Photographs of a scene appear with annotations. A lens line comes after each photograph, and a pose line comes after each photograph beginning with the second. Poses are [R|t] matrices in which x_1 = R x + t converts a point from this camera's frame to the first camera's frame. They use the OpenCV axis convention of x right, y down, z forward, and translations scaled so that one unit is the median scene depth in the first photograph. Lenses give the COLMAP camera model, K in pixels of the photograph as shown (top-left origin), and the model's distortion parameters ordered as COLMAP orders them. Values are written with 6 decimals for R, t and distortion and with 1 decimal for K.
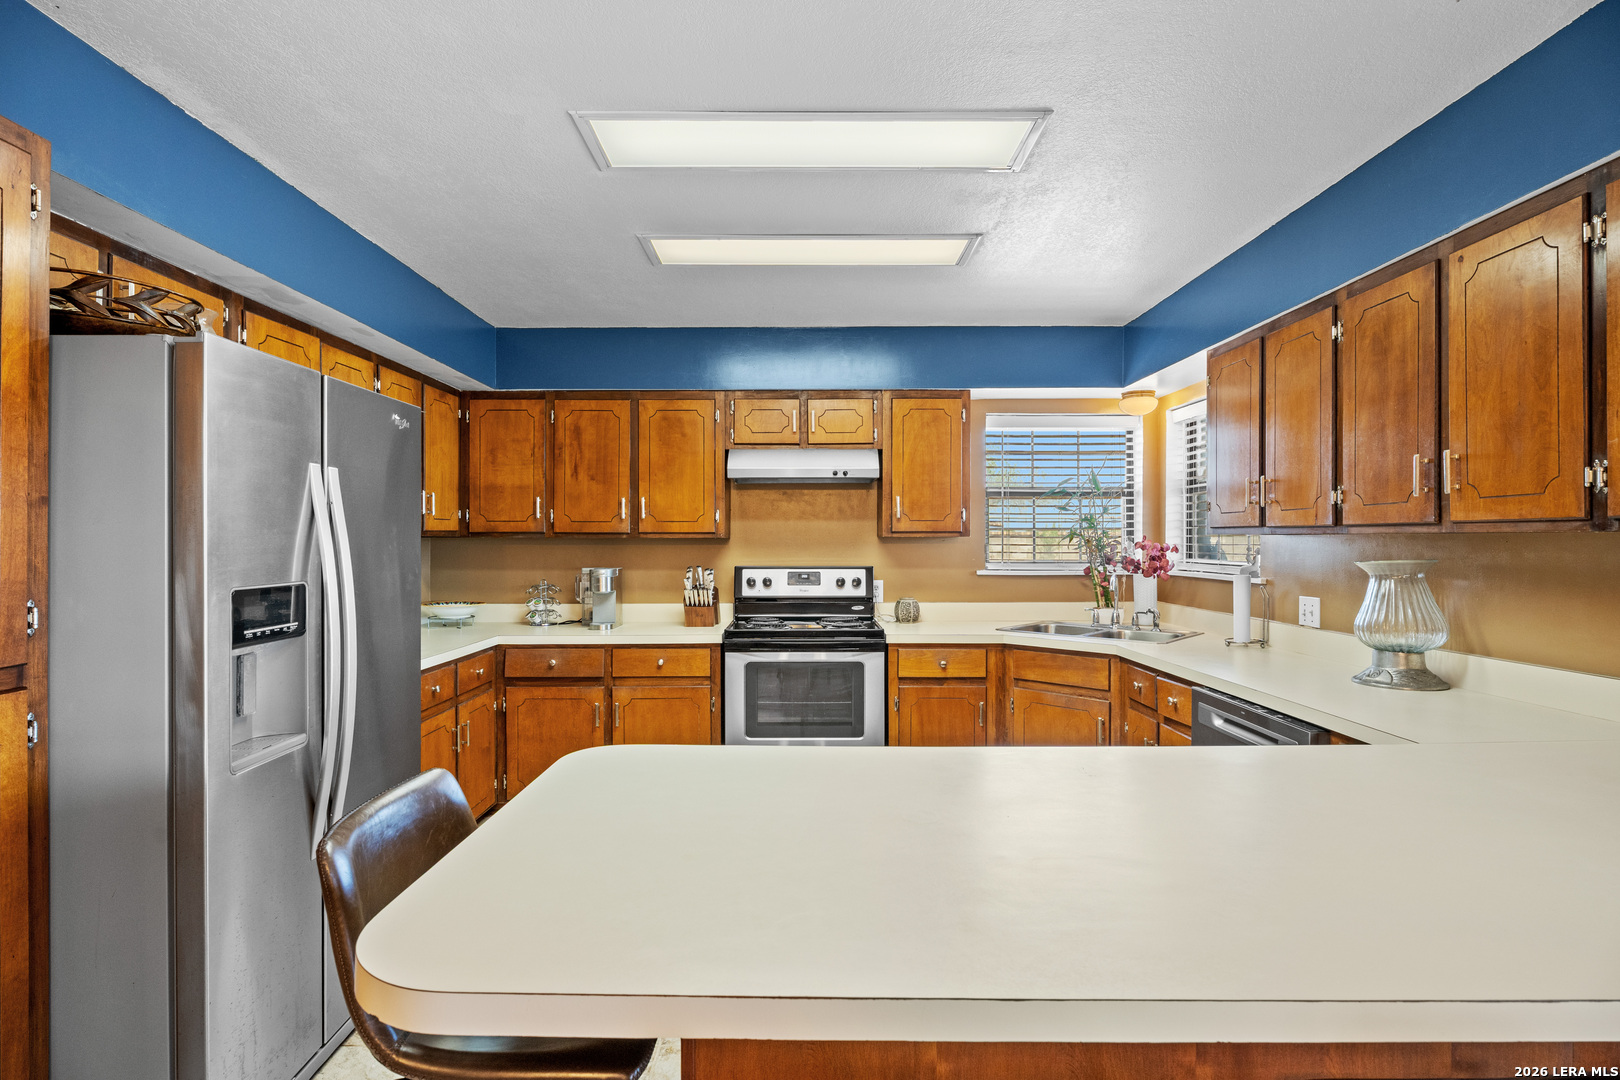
lens RADIAL K [[777.2, 0, 810.0], [0, 777.2, 540.0], [0, 0, 1]] dist [-0.017084, 0.008029]
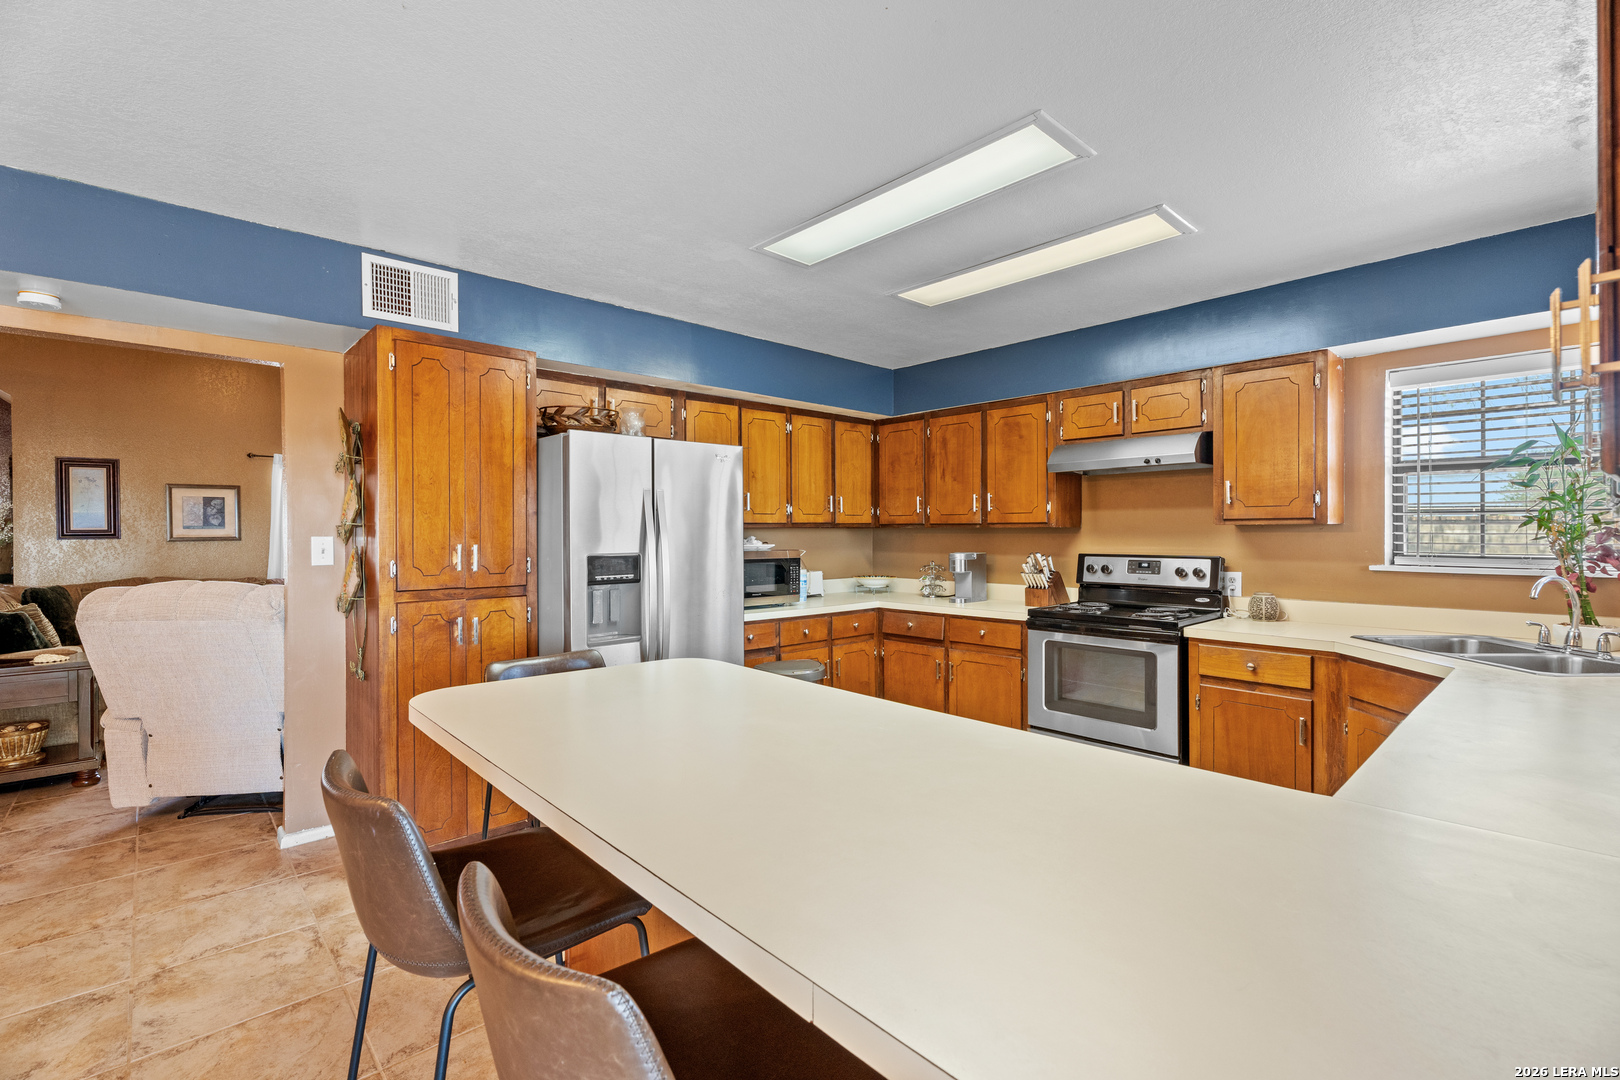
lens RADIAL K [[715.9, 0, 811.4], [0, 715.9, 534.9], [0, 0, 1]] dist [-0.001948, 0.000000]
pose [[0.677549, 0.001600, -0.735476, 0.400342], [0.003876, 0.999976, 0.005746, 0.001105], [0.735468, -0.006743, 0.677526, 0.064882]]
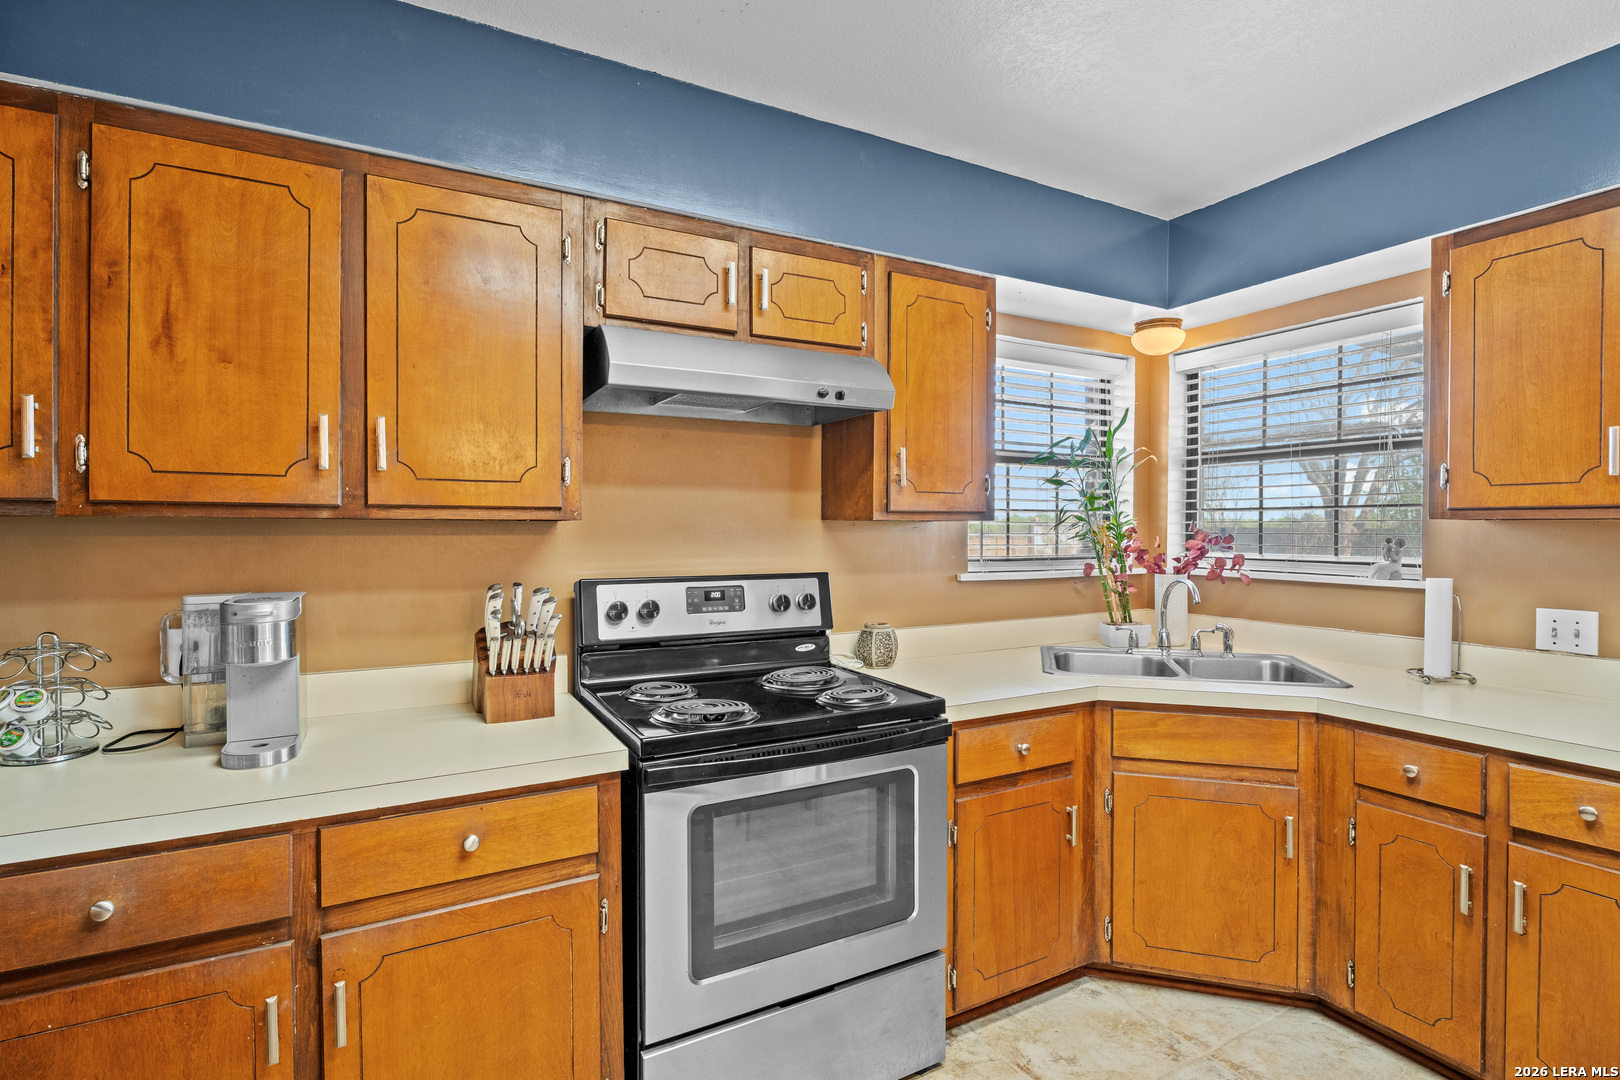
lens RADIAL K [[758.1, 0, 802.3], [0, 758.1, 536.2], [0, 0, 1]] dist [-0.011309, 0.000656]
pose [[0.884707, -0.002803, 0.466139, -0.203876], [-0.002468, 0.999940, 0.010697, 0.001744], [-0.466141, -0.010614, 0.884647, 0.550547]]
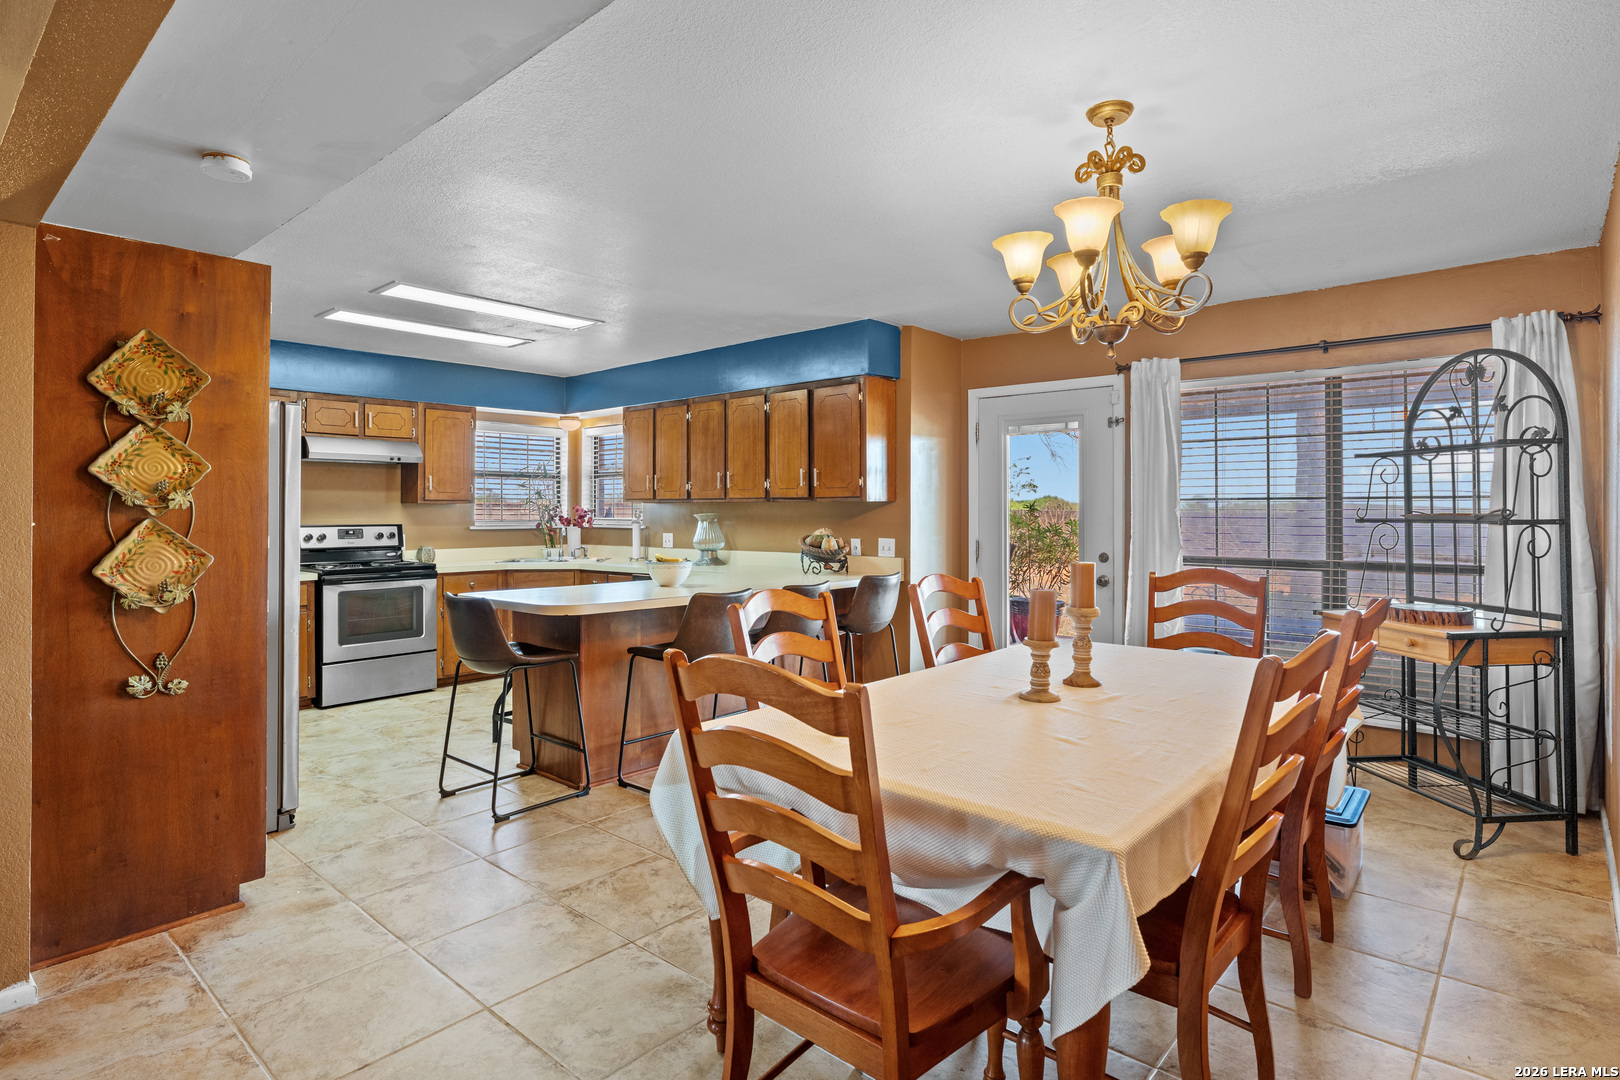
lens RADIAL K [[835.2, 0, 792.9], [0, 835.2, 504.9], [0, 0, 1]] dist [-0.004453, -0.000346]
pose [[0.673920, 0.005332, 0.738785, -0.588556], [-0.000089, 0.999975, -0.007136, 0.010230], [-0.738805, 0.004744, 0.673903, -0.567845]]
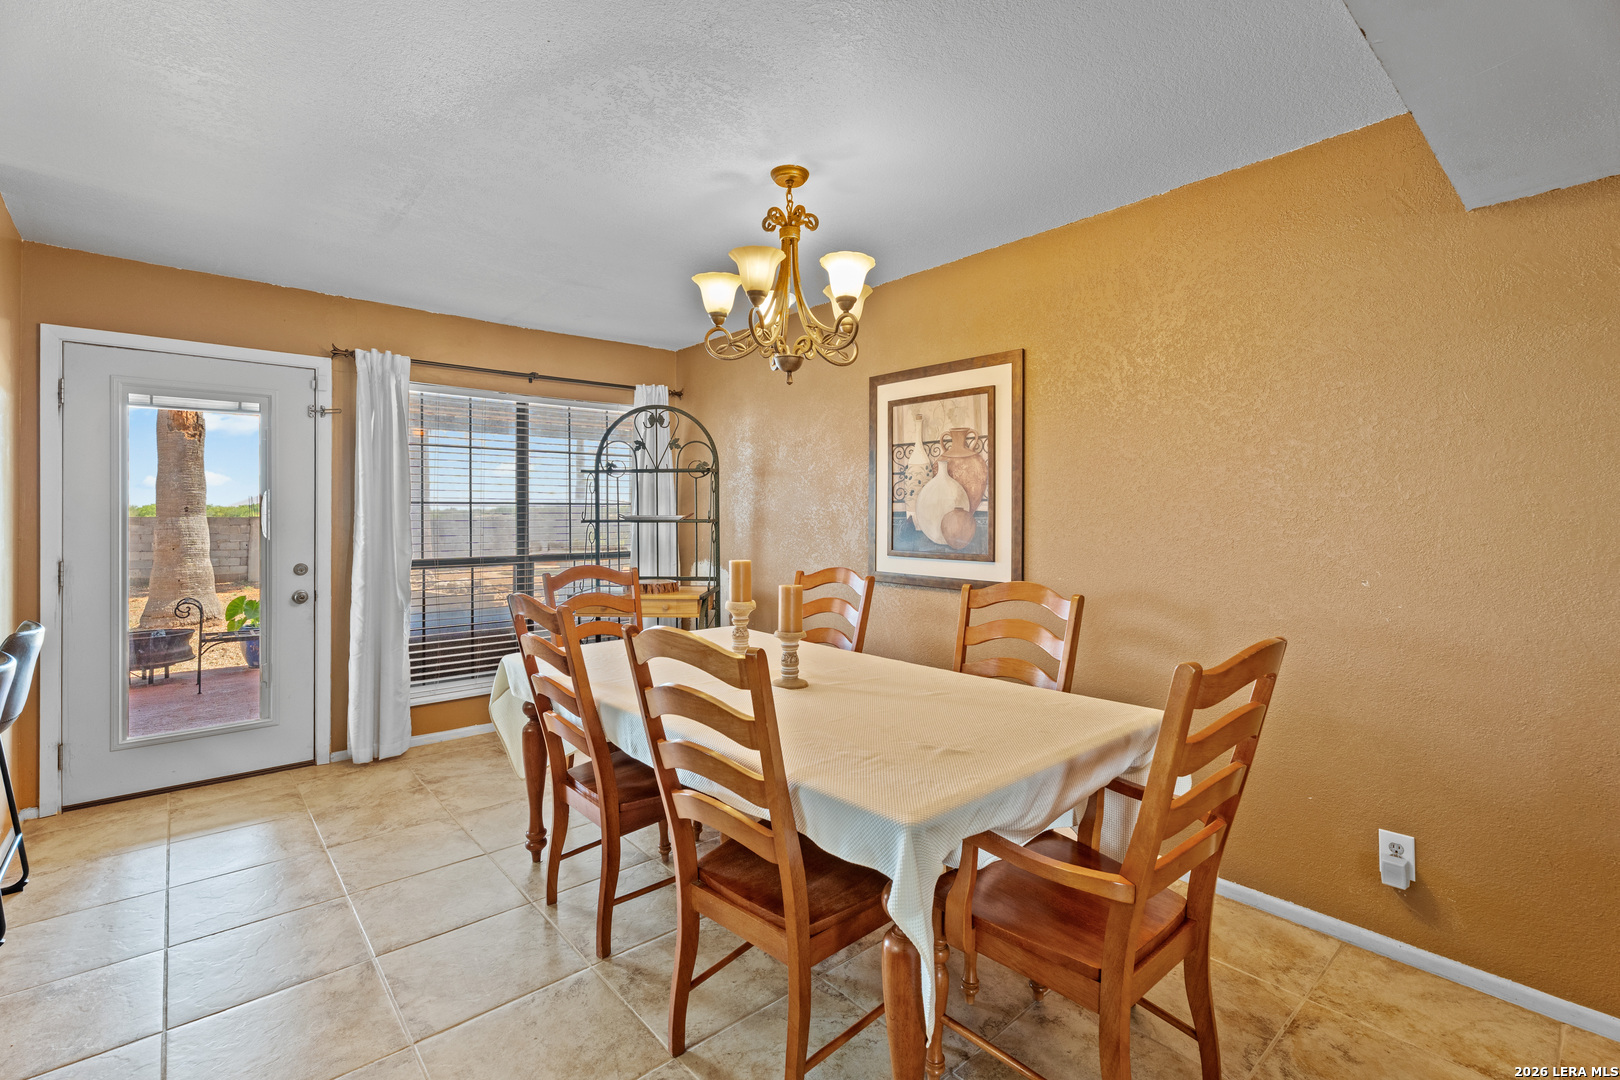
lens RADIAL K [[746.1, 0, 816.5], [0, 746.1, 508.0], [0, 0, 1]] dist [-0.000081, 0.000049]
pose [[-0.661137, 0.005207, 0.750247, -0.494559], [0.000109, 0.999977, -0.006845, 0.008877], [-0.750265, -0.004444, -0.661122, 0.063566]]
